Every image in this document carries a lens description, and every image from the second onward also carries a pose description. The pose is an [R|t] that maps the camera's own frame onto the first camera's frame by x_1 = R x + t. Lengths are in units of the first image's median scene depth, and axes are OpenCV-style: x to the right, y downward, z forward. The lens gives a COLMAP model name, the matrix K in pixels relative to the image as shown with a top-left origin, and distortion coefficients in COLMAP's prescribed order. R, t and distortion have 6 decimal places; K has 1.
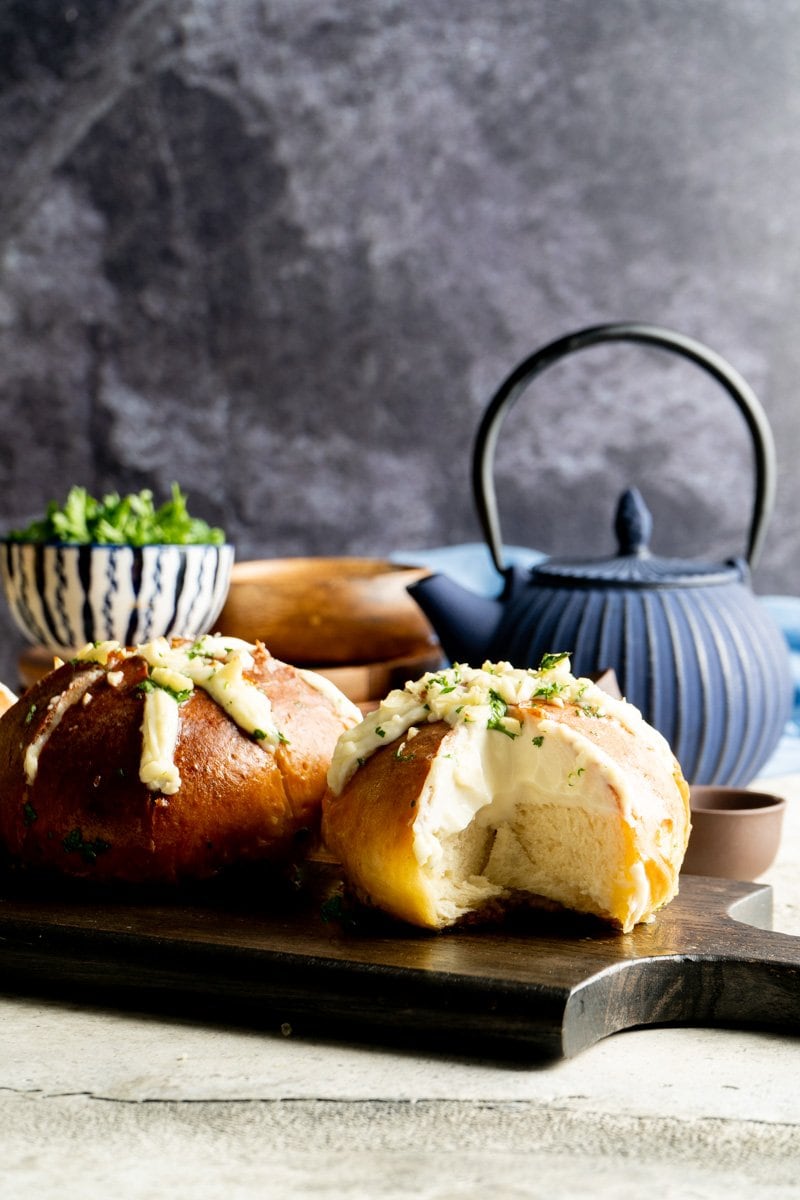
lens RADIAL K [[2398.7, 0, 400.0], [0, 2398.7, 600.0], [0, 0, 1]] dist [0.006355, 0.169385]
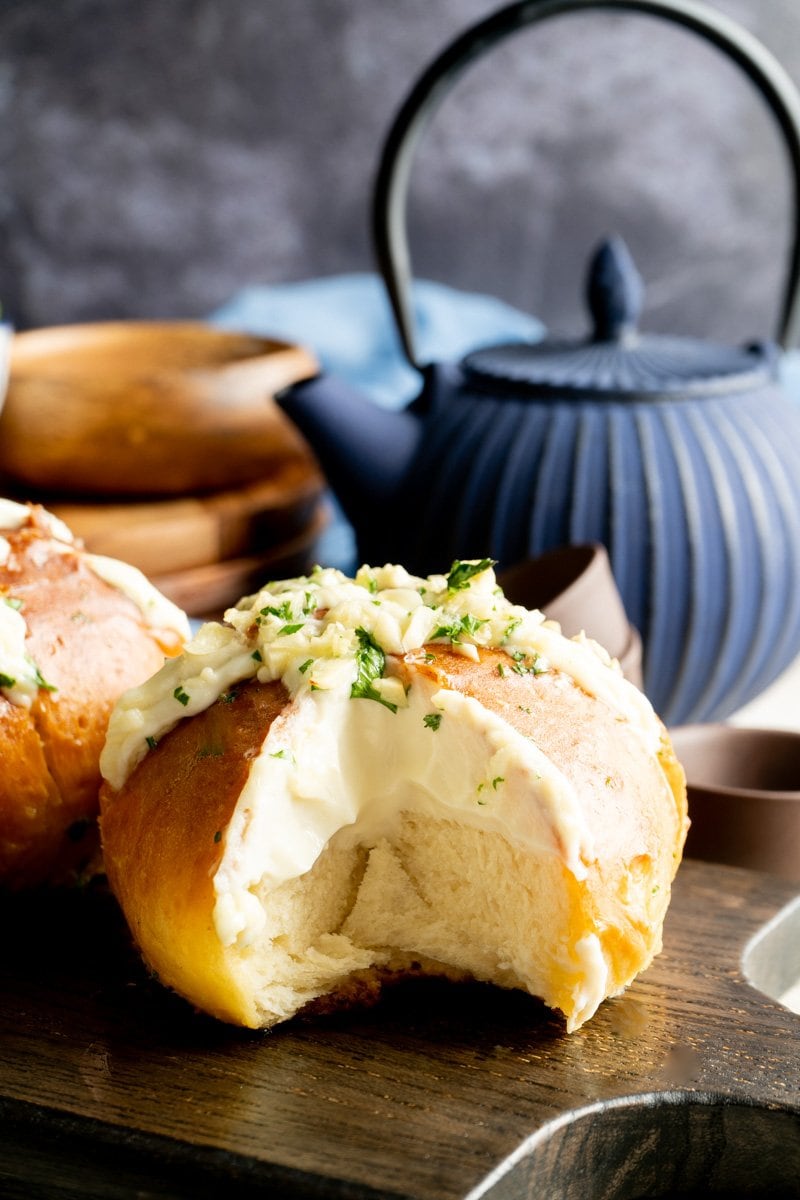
lens RADIAL K [[2398.7, 0, 400.0], [0, 2398.7, 600.0], [0, 0, 1]] dist [0.006355, 0.169385]
pose [[0.999619, 0.005198, -0.027094, 0.065175], [-0.000751, 0.986853, 0.161619, -0.069525], [0.027578, -0.161537, 0.986481, 0.401202]]
